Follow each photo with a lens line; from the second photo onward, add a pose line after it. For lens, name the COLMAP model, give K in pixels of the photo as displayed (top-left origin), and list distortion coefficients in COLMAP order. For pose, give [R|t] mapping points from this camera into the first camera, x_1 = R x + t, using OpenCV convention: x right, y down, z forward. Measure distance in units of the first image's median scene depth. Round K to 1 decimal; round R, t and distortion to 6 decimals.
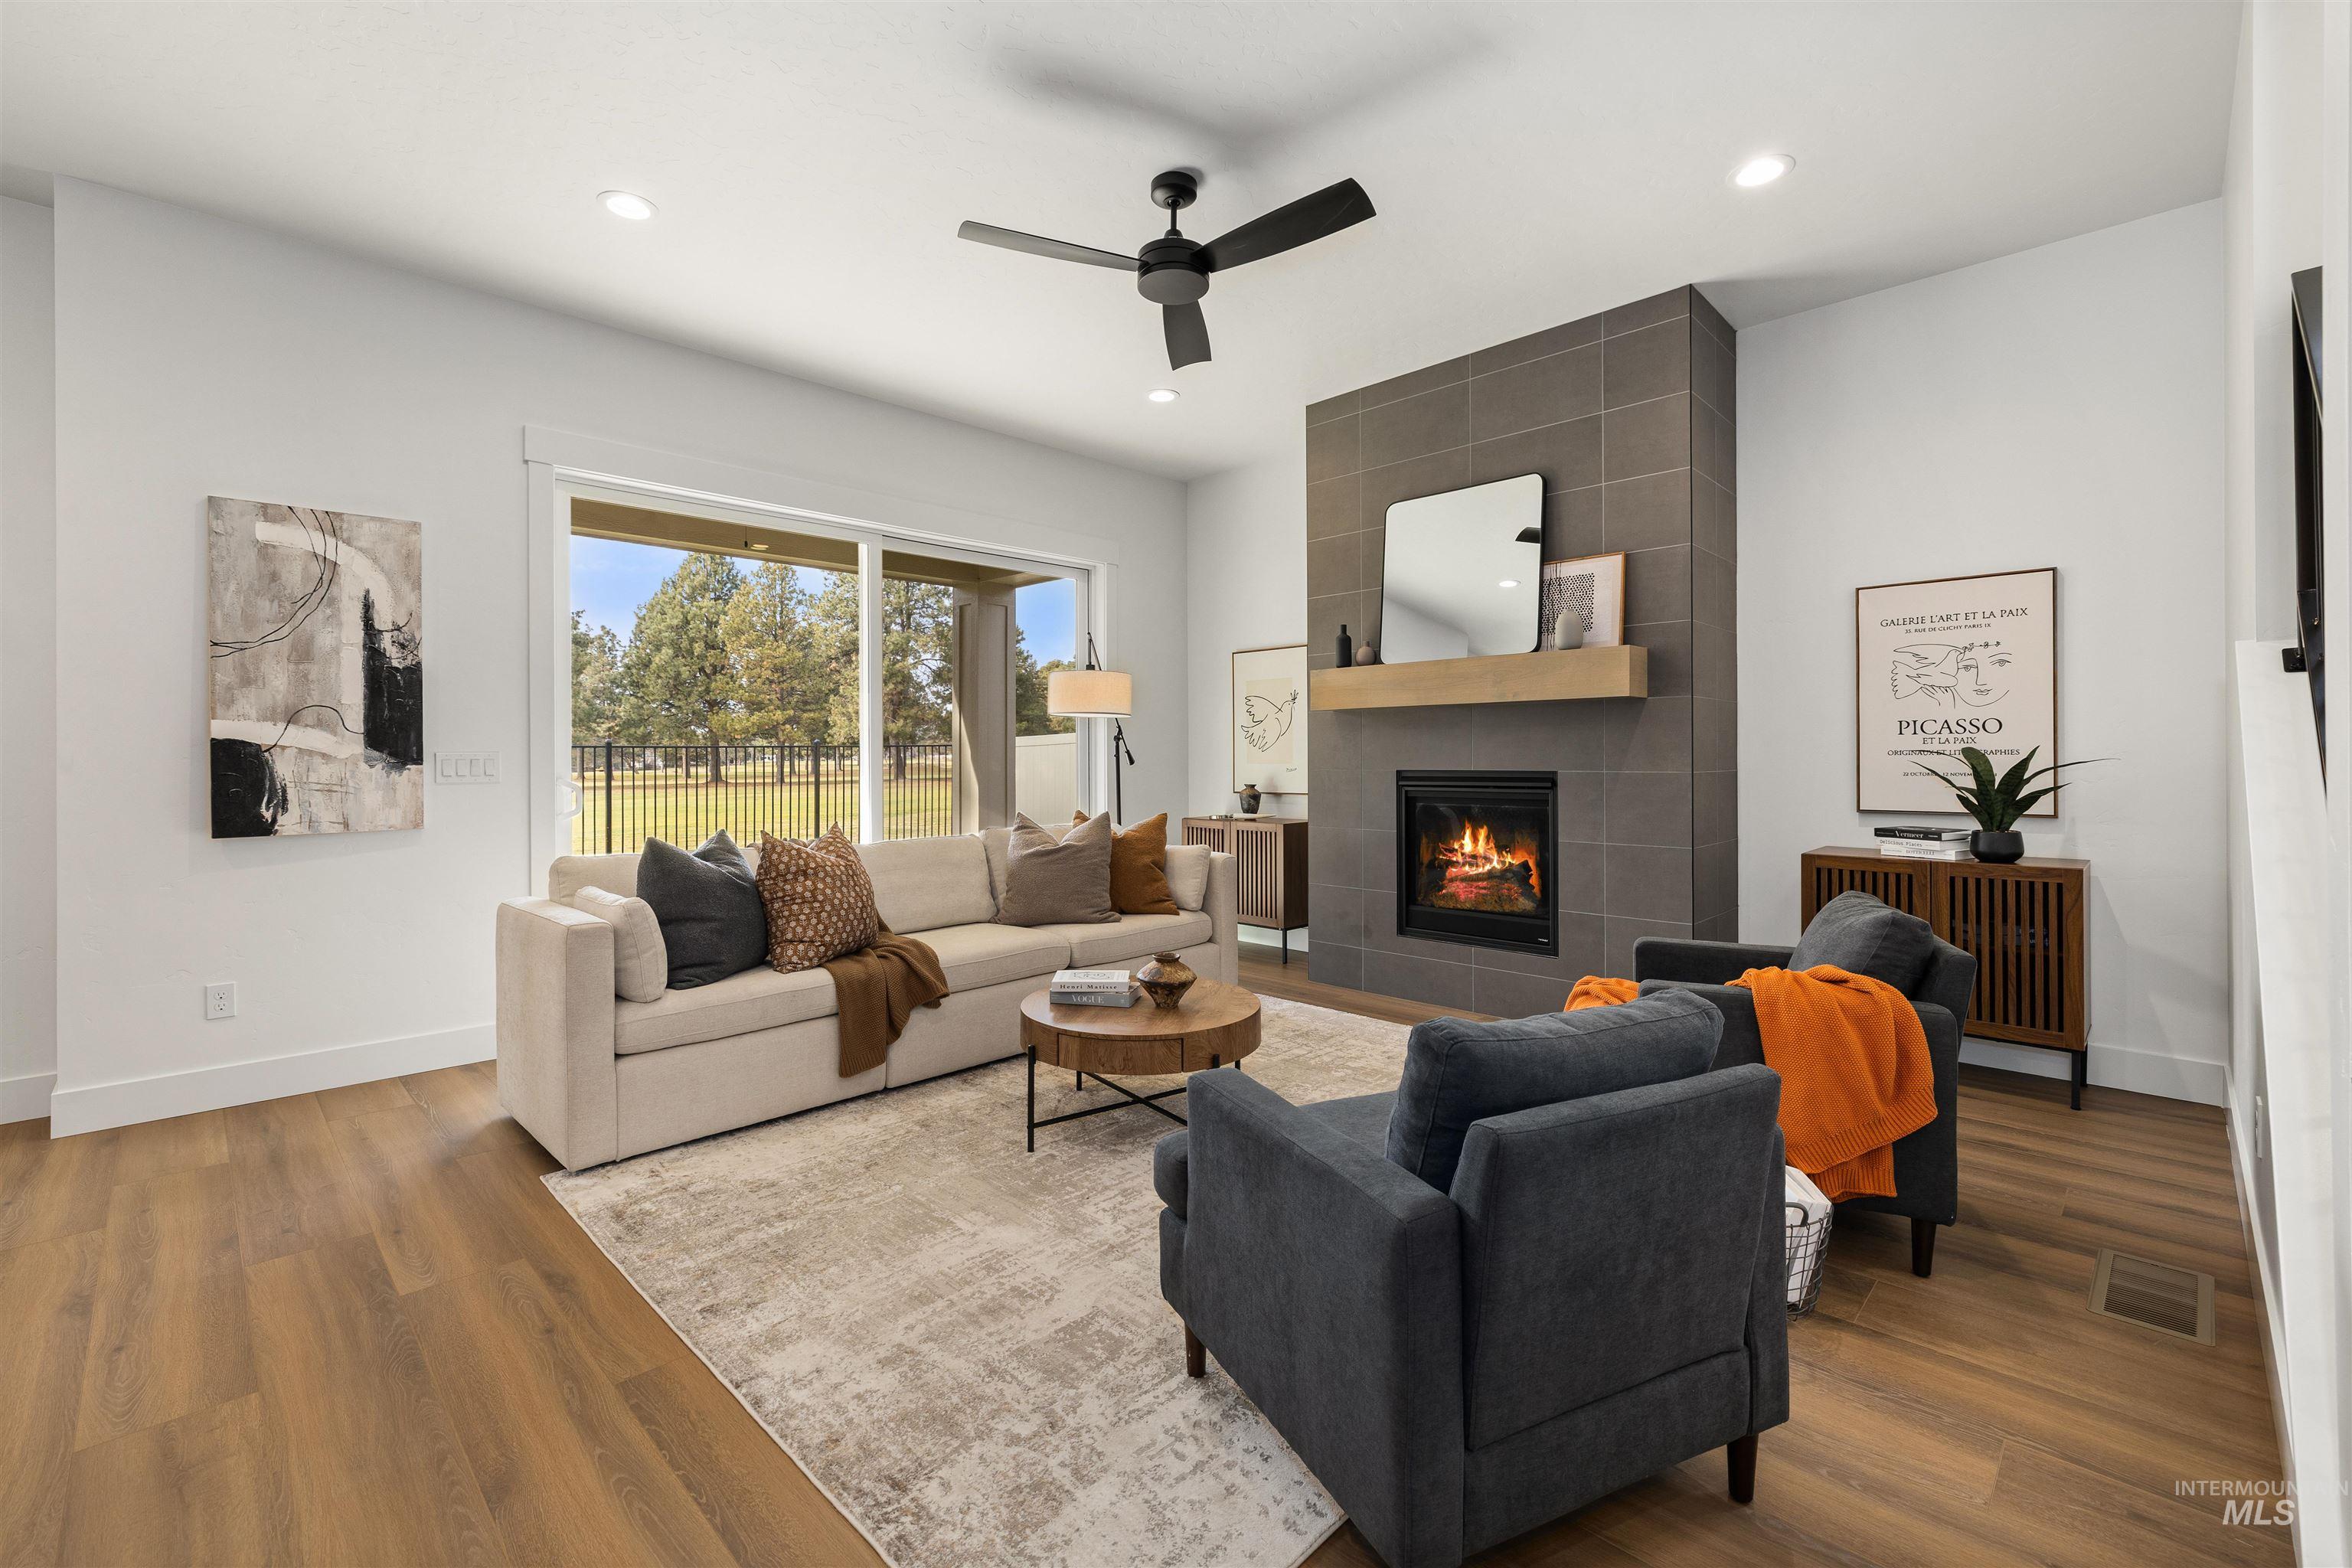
lens RADIAL K [[996.2, 0, 1167.2], [0, 996.2, 761.3], [0, 0, 1]] dist [0.001964, 0.000839]
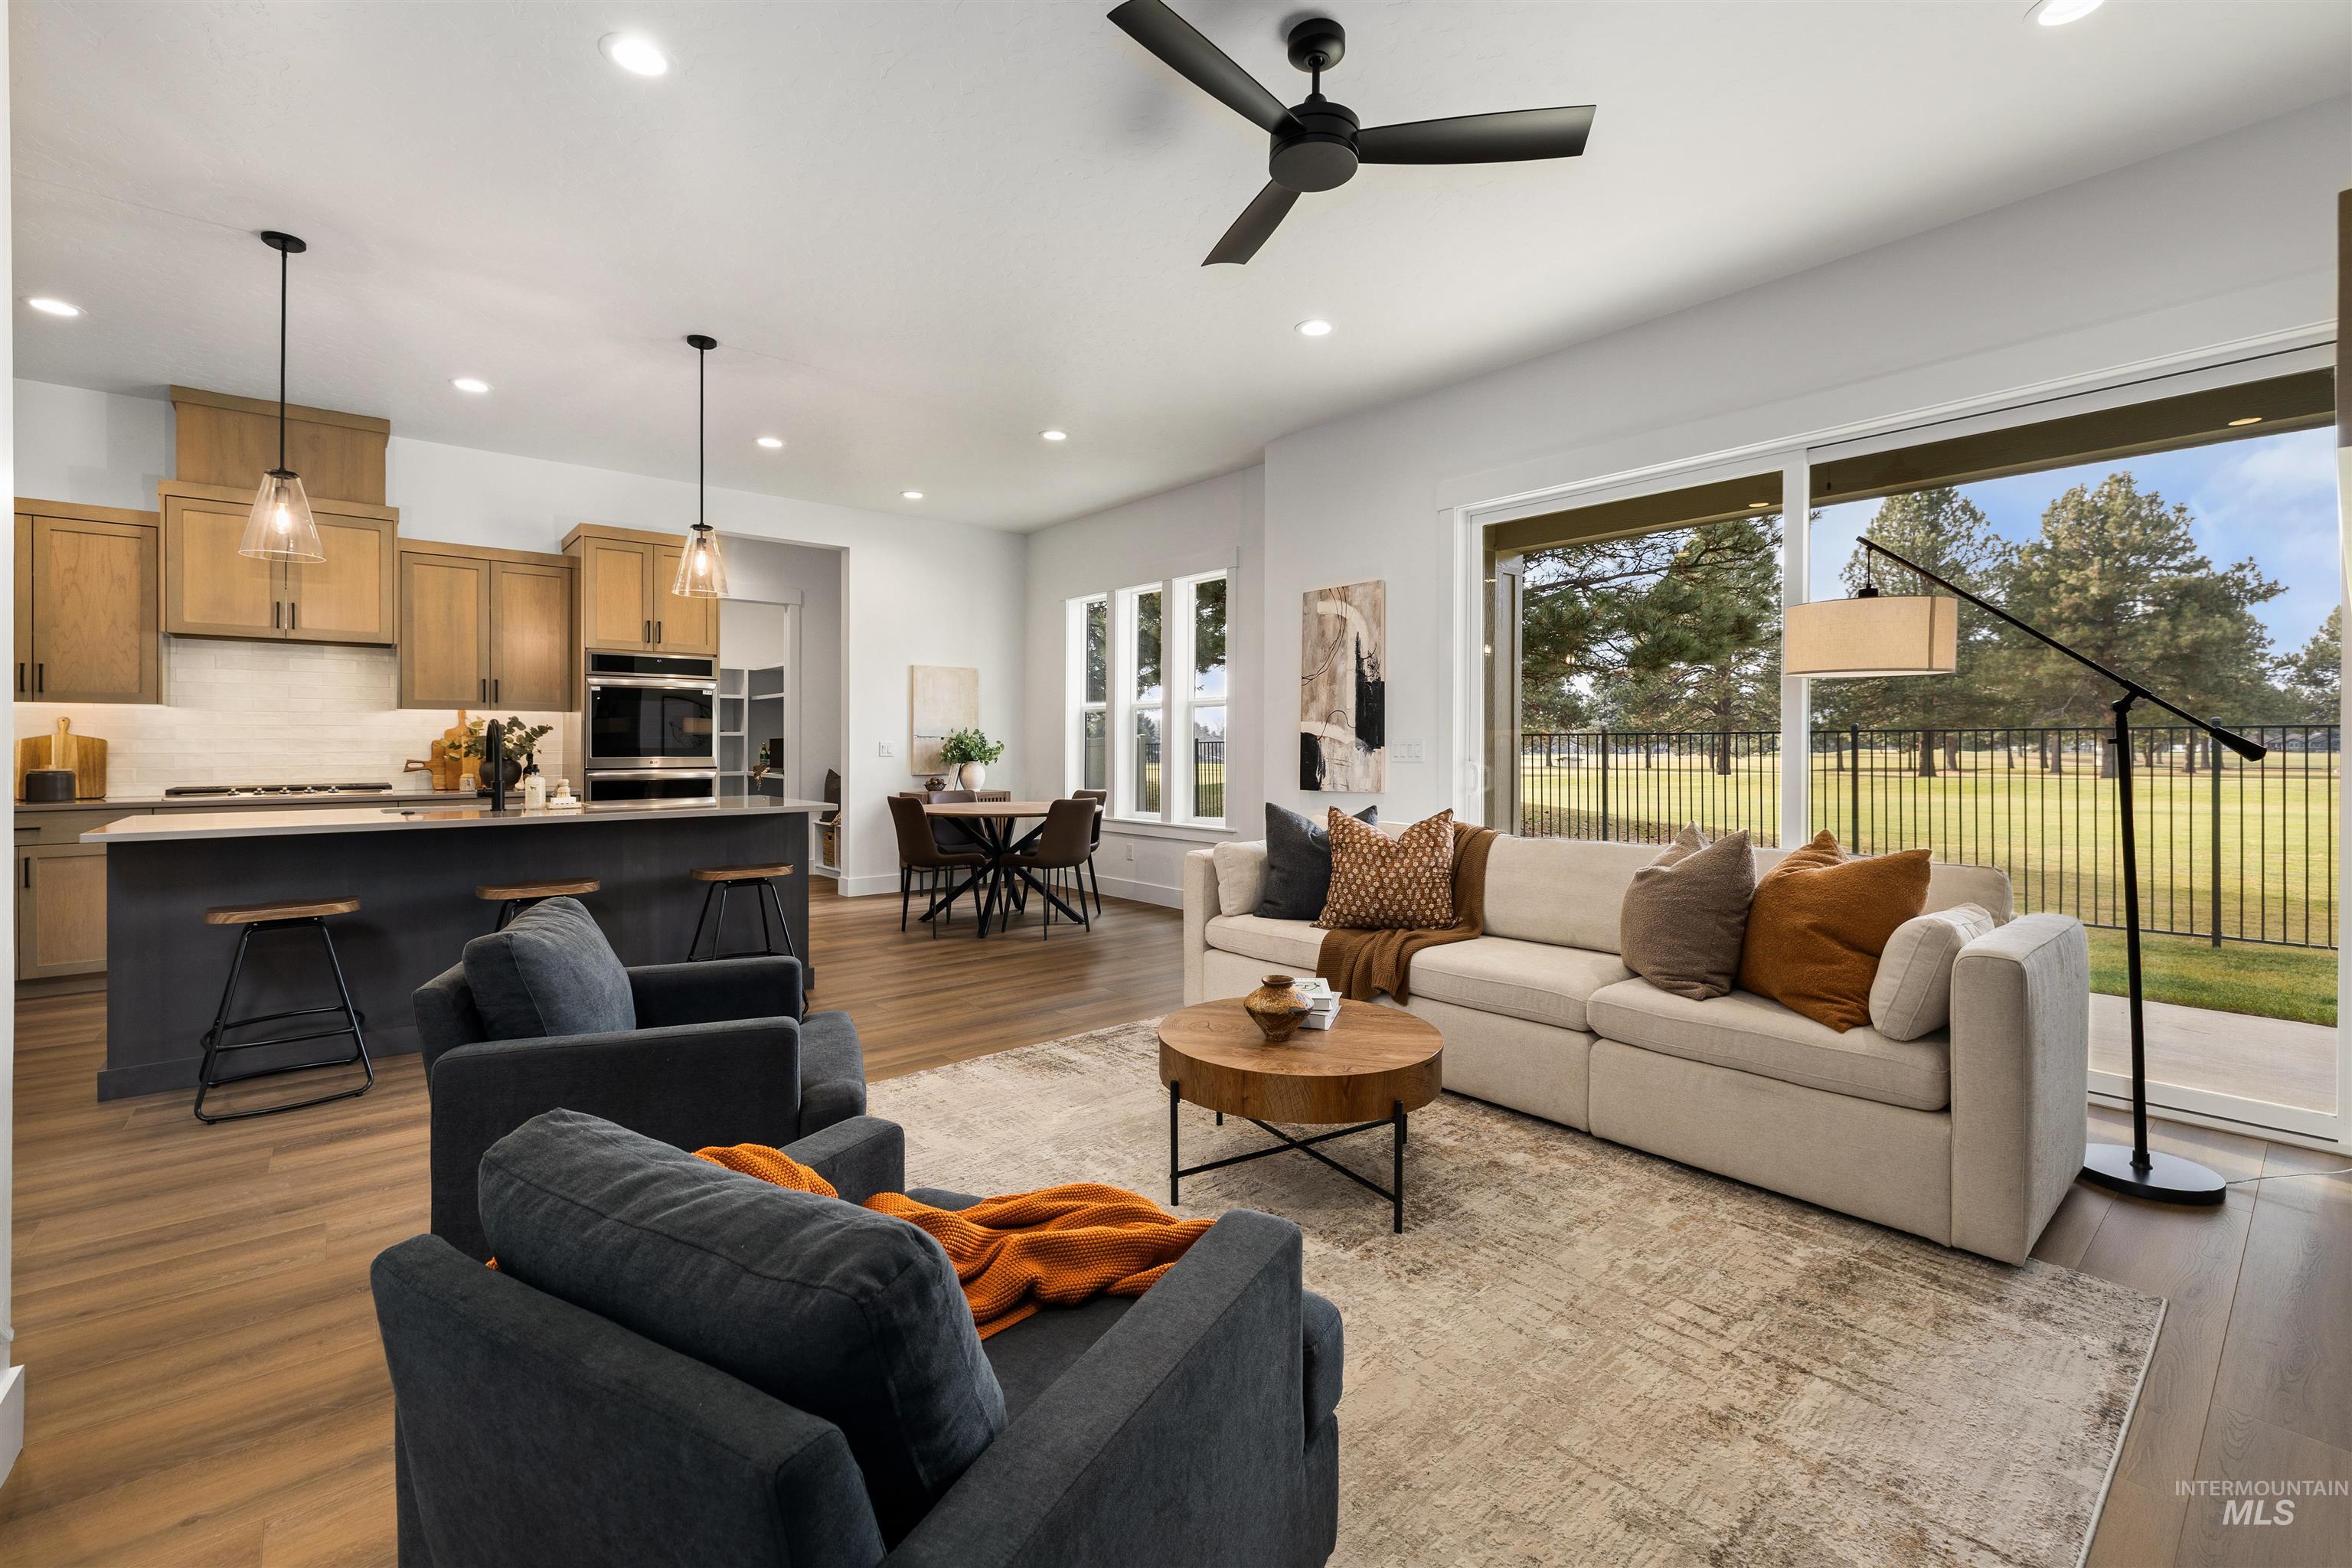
lens RADIAL K [[996.2, 0, 1159.4], [0, 996.2, 741.7], [0, 0, 1]] dist [0.001964, 0.000839]
pose [[-0.086439, 0.000751, -0.996257, 0.698242], [-0.002693, 0.999996, 0.000988, -0.006769], [0.996253, 0.002768, -0.086437, 0.793214]]
